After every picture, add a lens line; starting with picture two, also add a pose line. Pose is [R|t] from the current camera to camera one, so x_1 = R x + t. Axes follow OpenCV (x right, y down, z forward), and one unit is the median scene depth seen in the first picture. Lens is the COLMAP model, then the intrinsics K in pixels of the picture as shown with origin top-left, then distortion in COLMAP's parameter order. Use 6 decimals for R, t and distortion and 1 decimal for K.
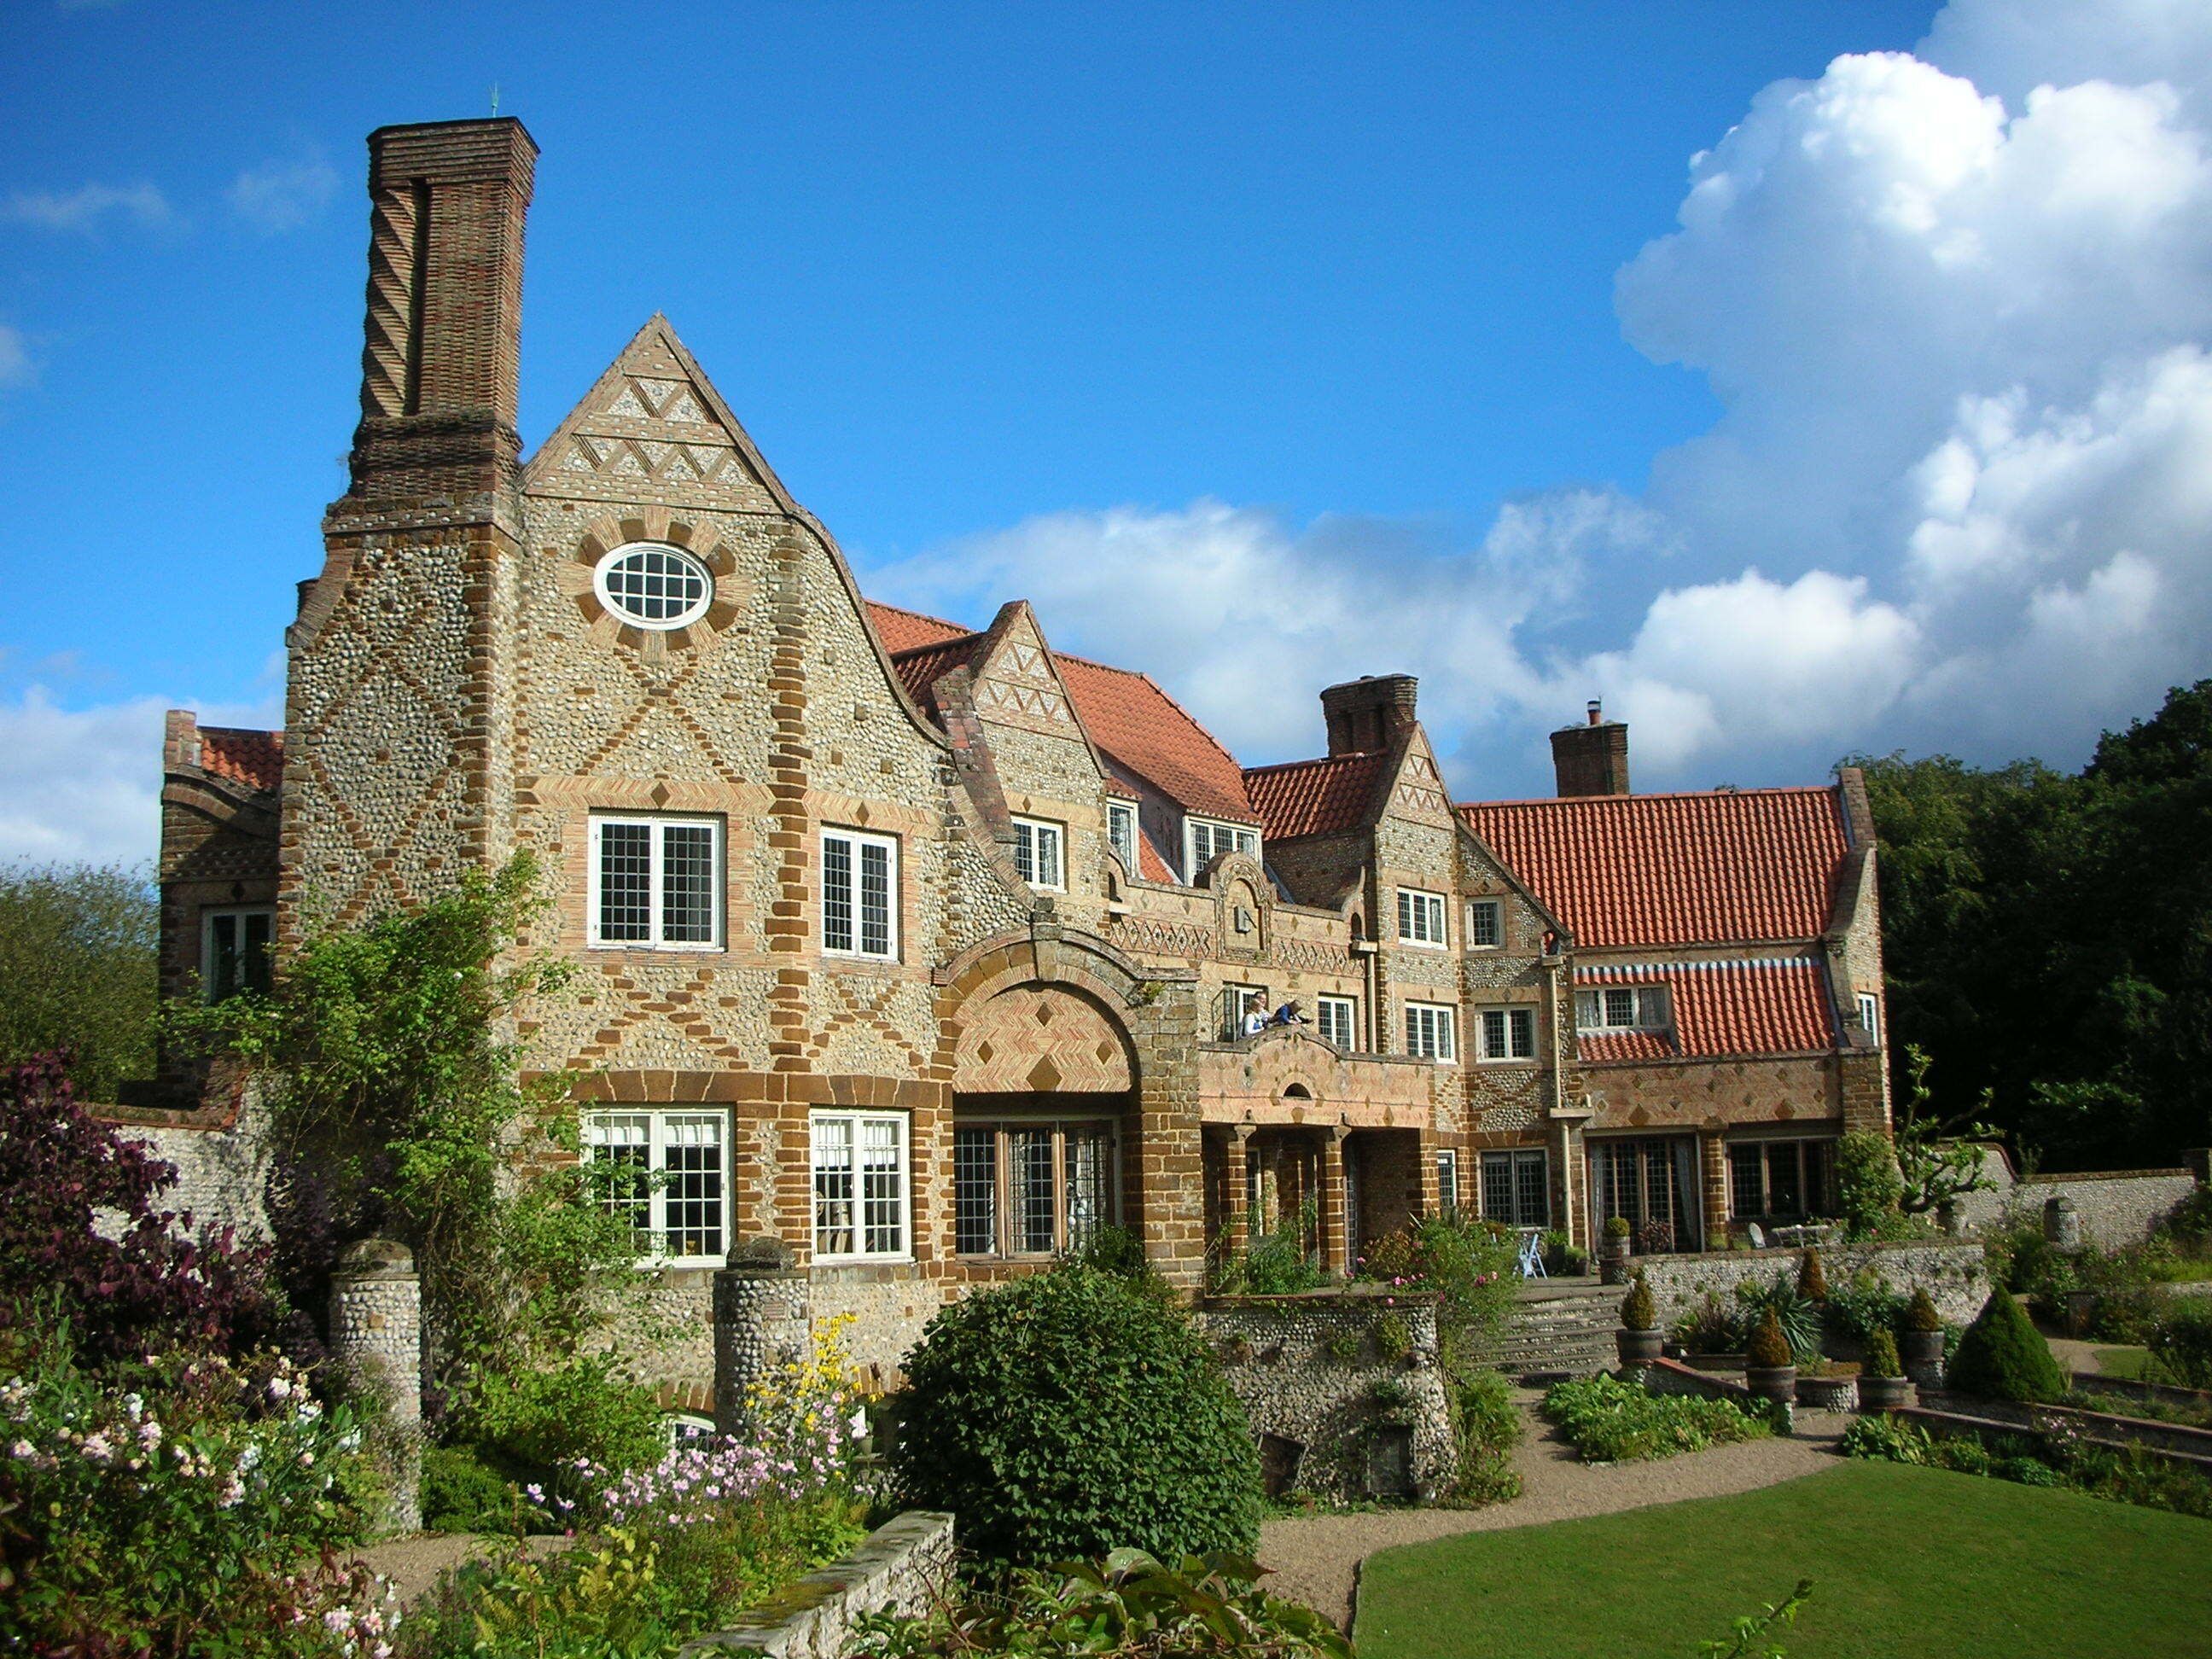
lens RADIAL K [[2306.9, 0, 1105.9], [0, 2306.9, 826.2], [0, 0, 1]] dist [-0.165370, 0.000000]
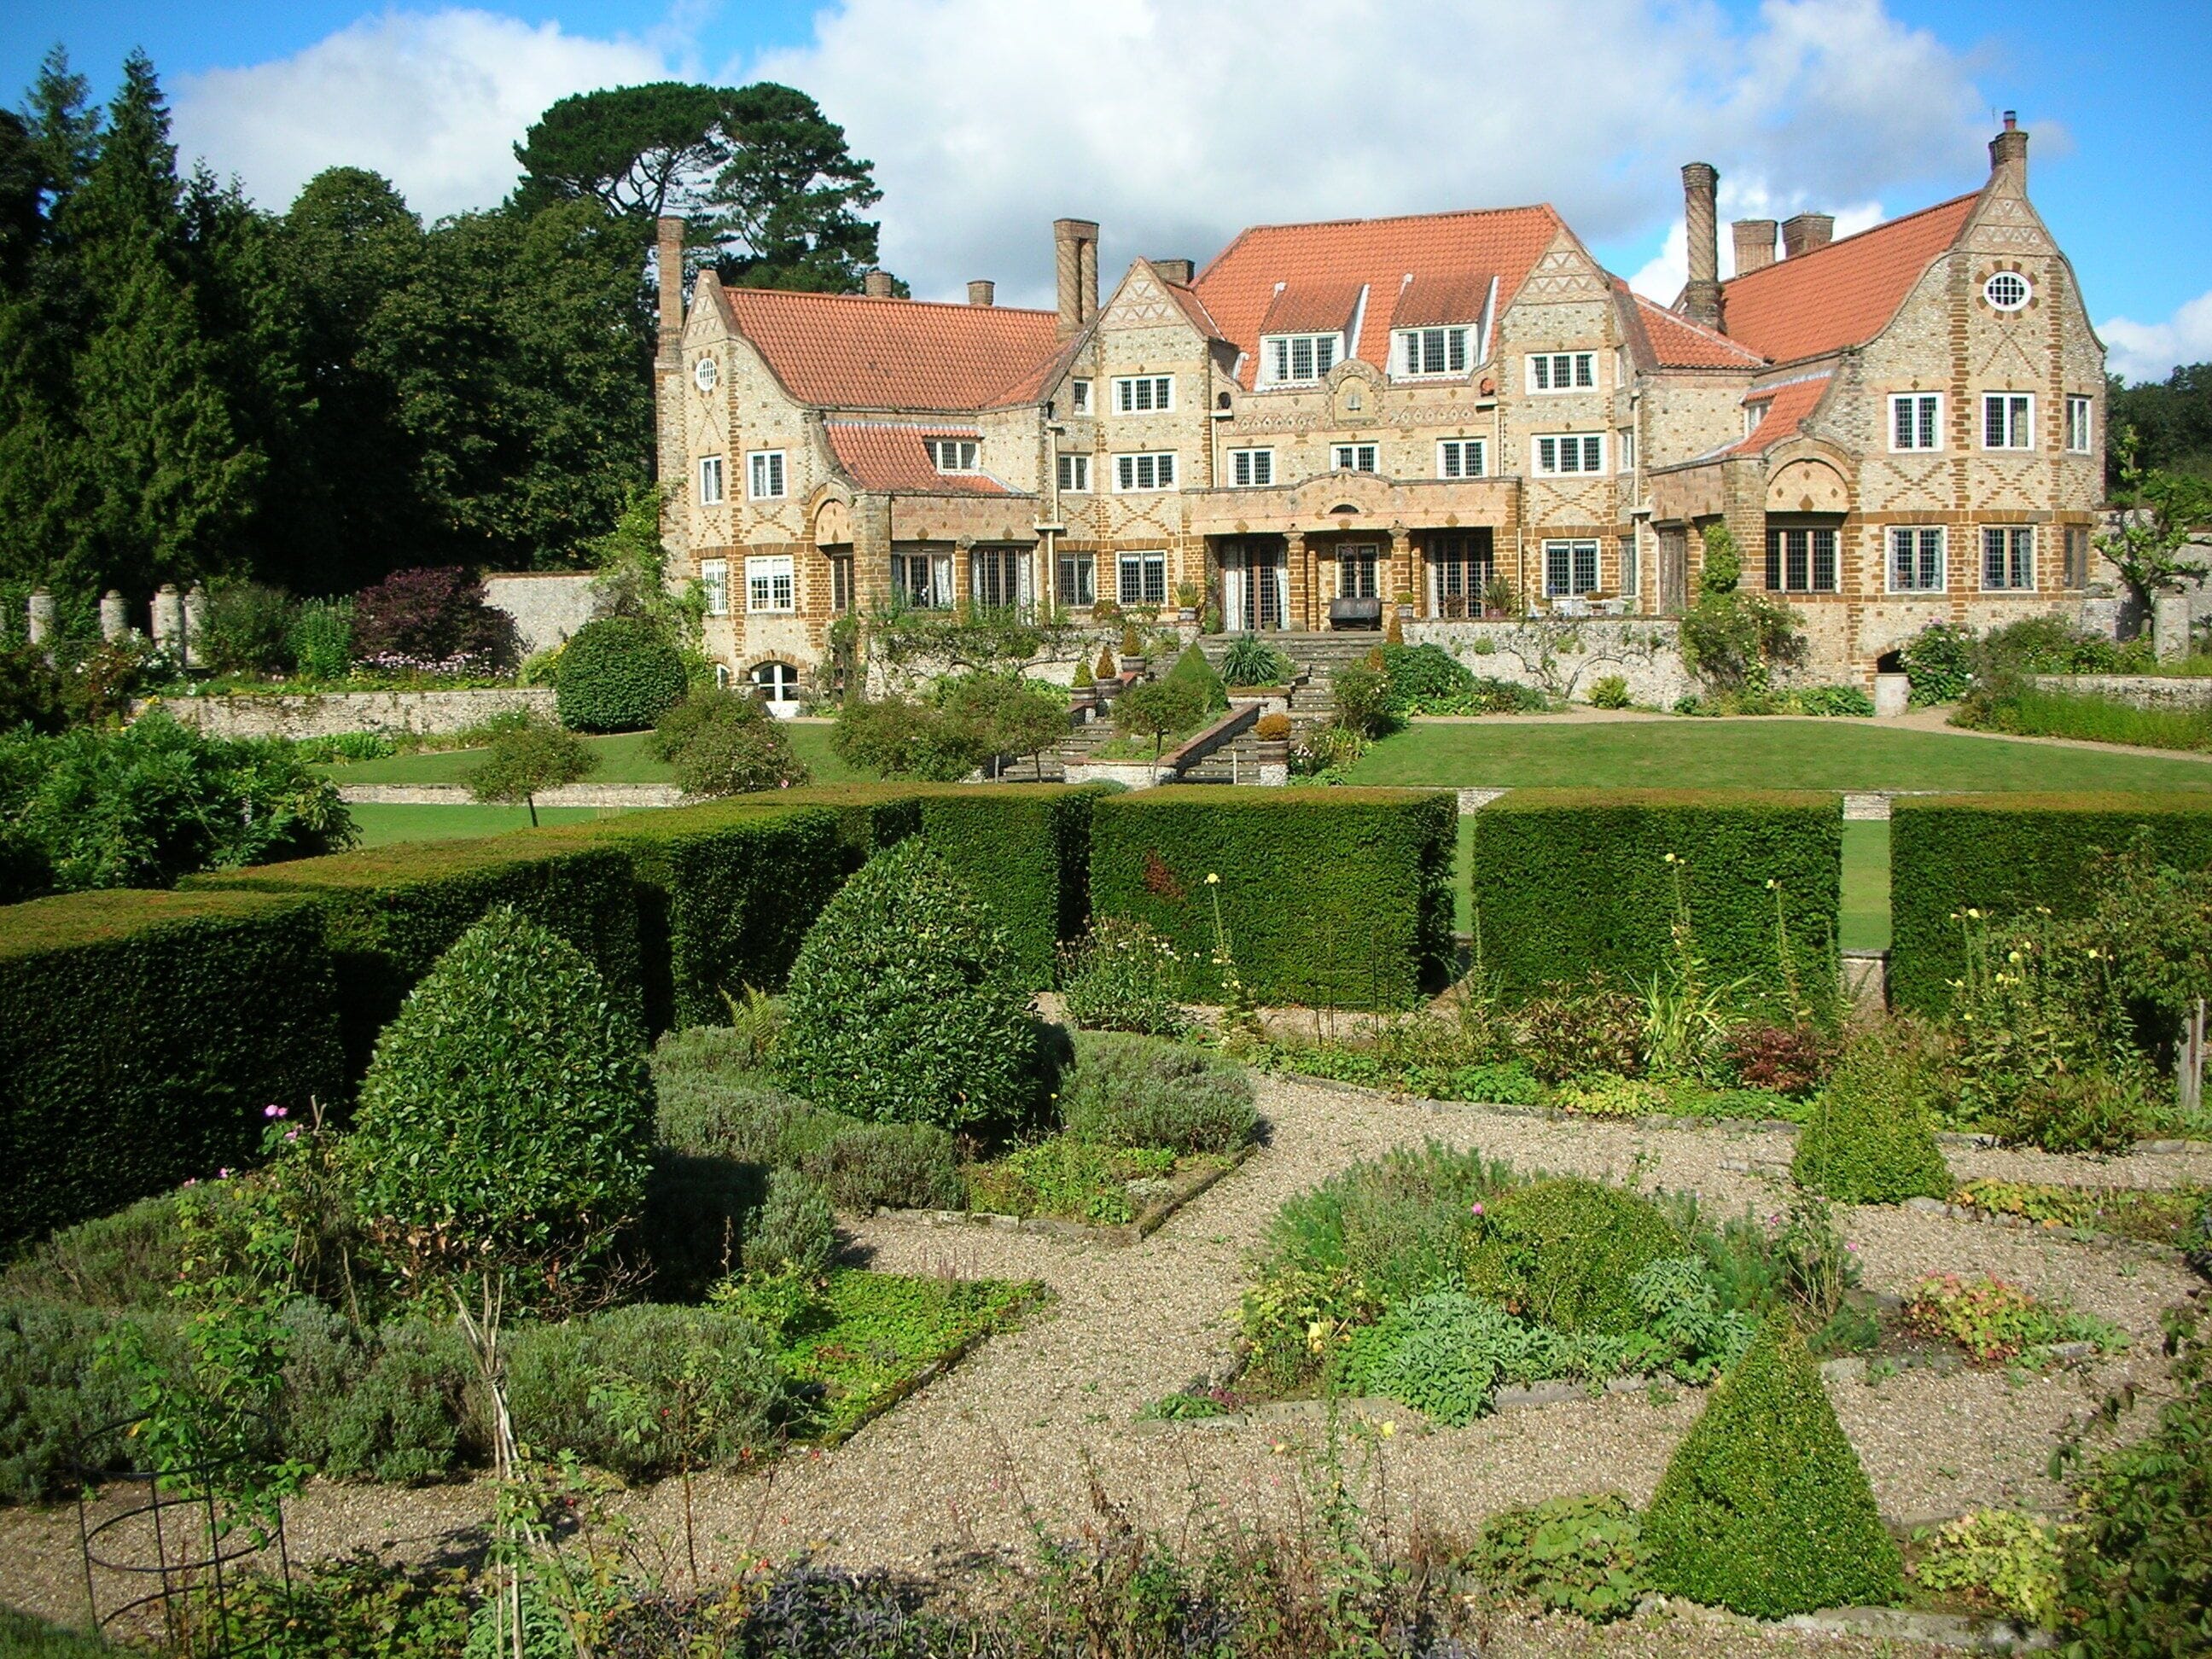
lens RADIAL K [[2306.9, 0, 1105.0], [0, 2306.9, 839.1], [0, 0, 1]] dist [-0.165370, 0.000000]
pose [[0.271724, 0.112249, -0.955807, 2.577876], [0.176440, 0.970530, 0.164137, 0.073360], [0.946063, -0.213243, 0.243911, 0.638758]]
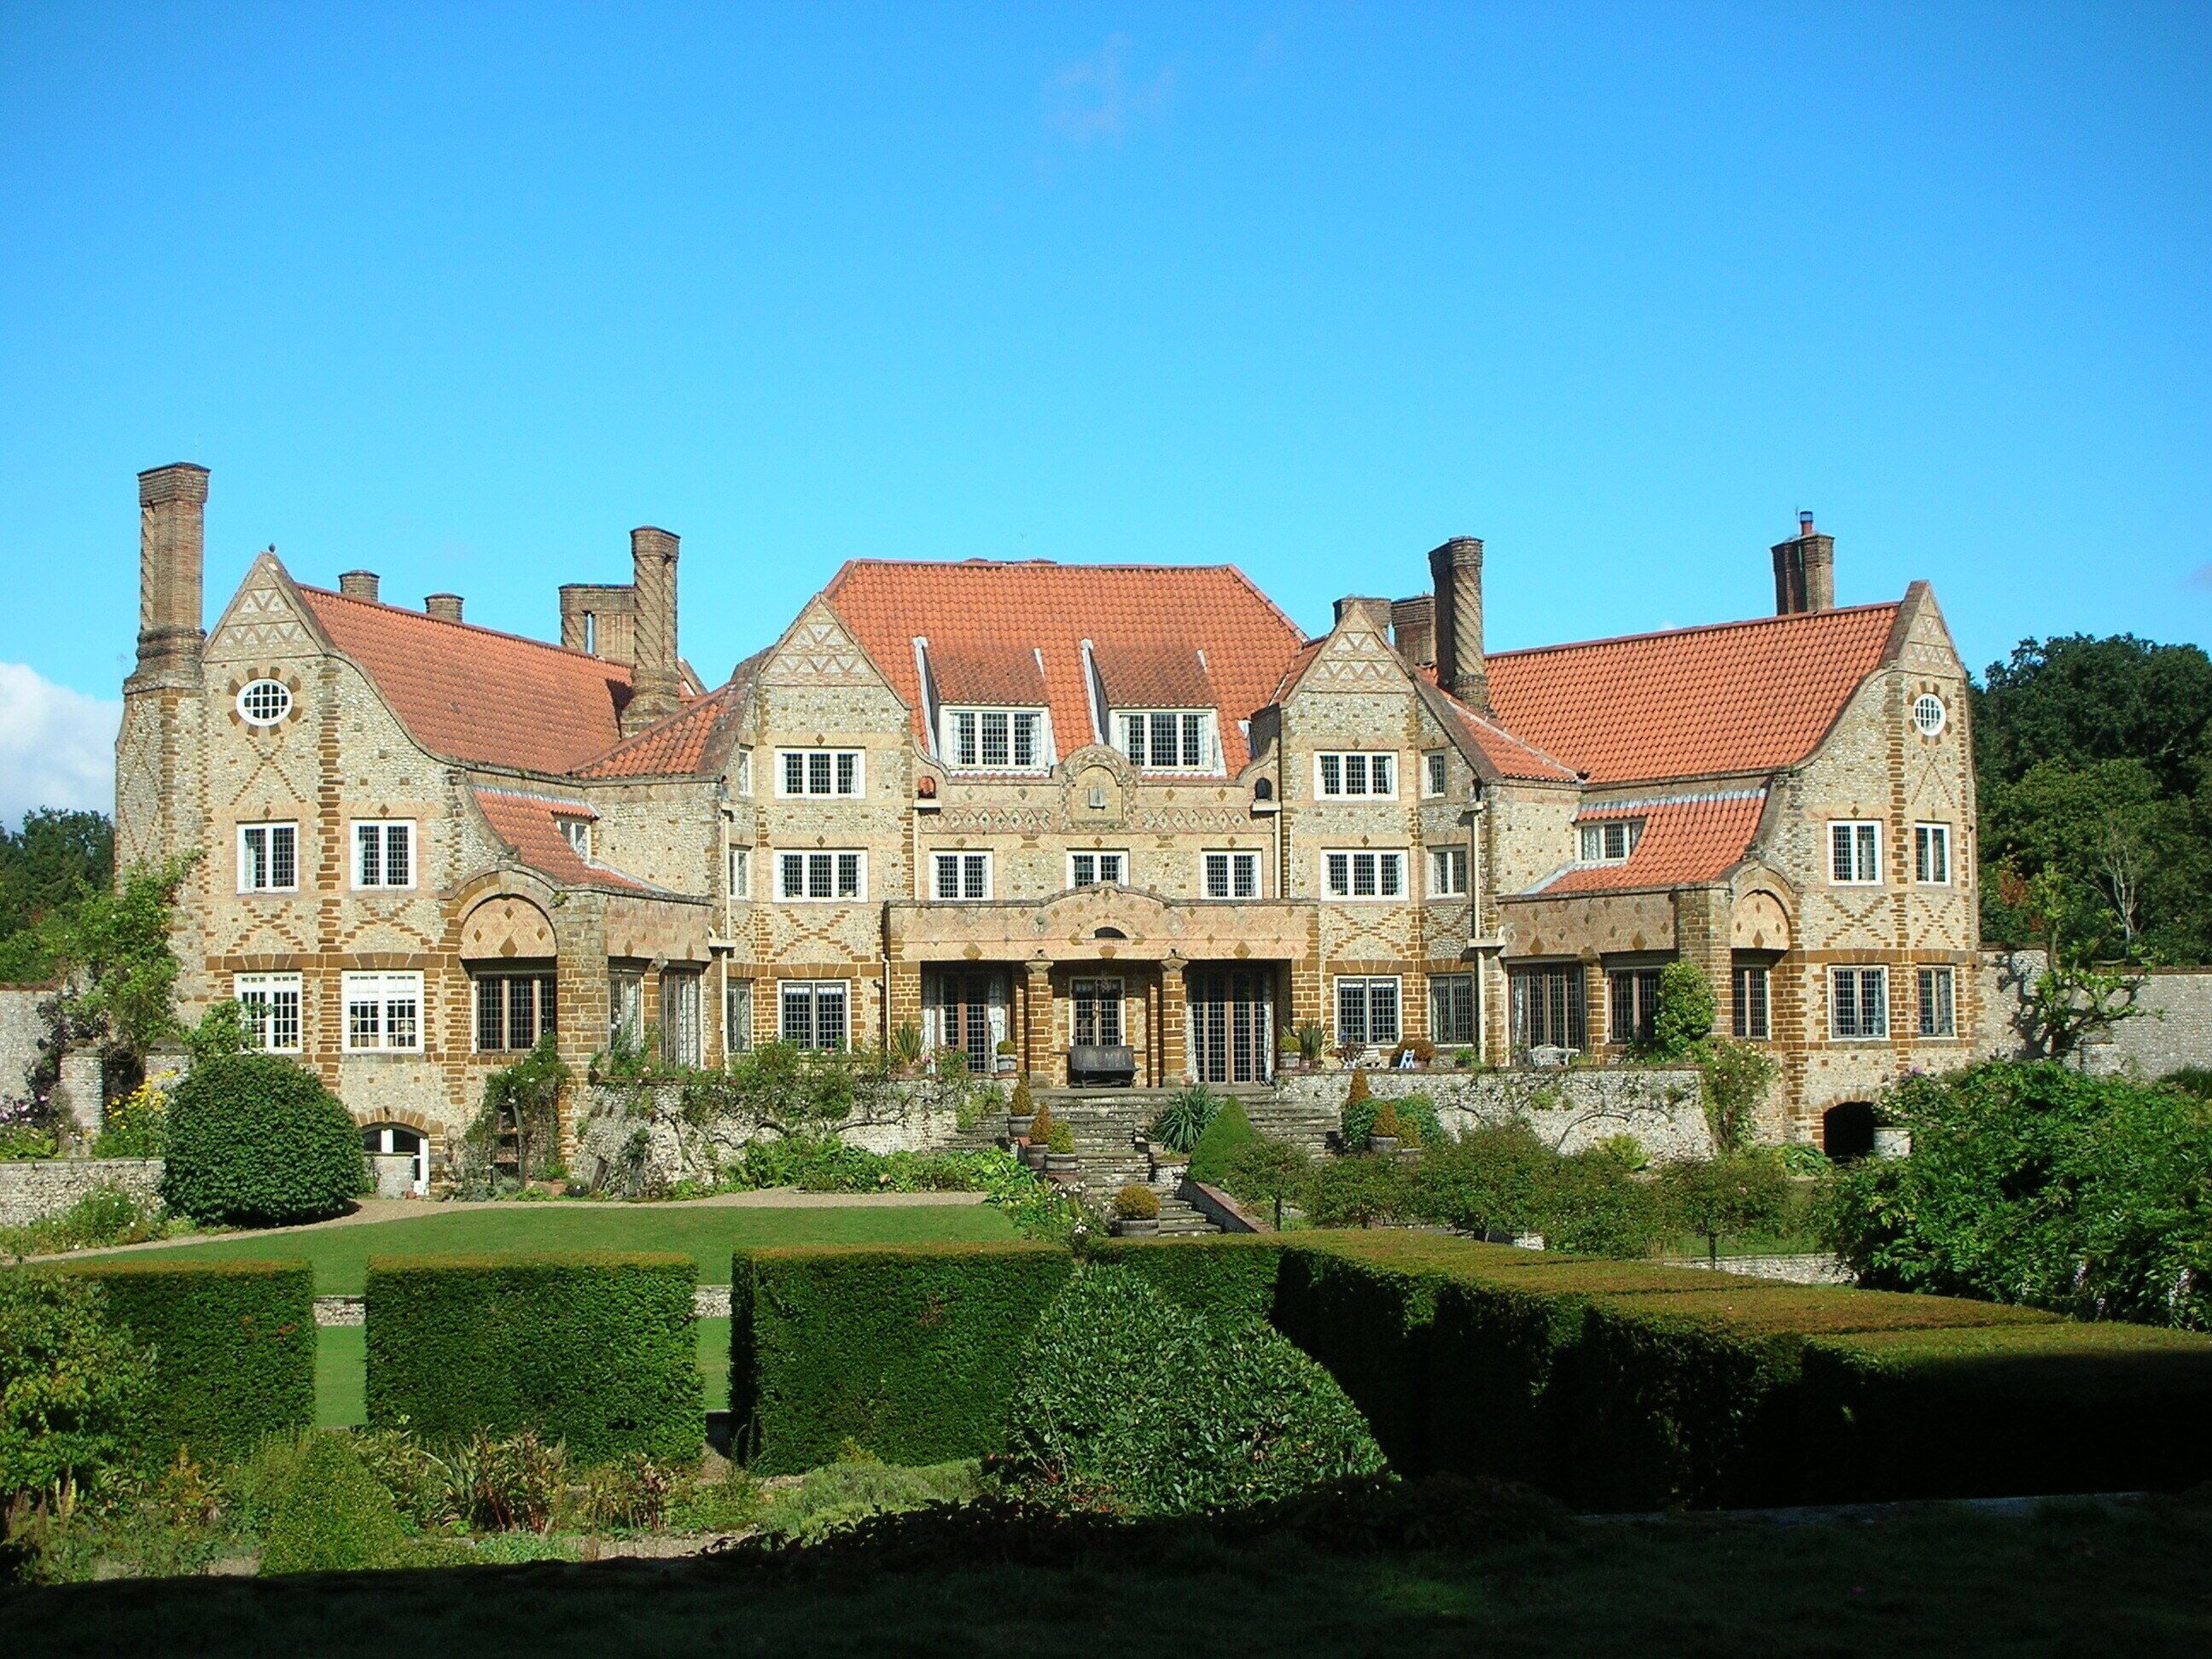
lens RADIAL K [[3386.0, 0, 1108.0], [0, 3386.0, 829.6], [0, 0, 1]] dist [-0.121474, 0.000000]
pose [[0.764869, -0.029487, -0.643511, 2.081309], [0.101830, 0.991926, 0.075582, -0.135239], [0.636086, -0.123339, 0.761697, -0.684605]]
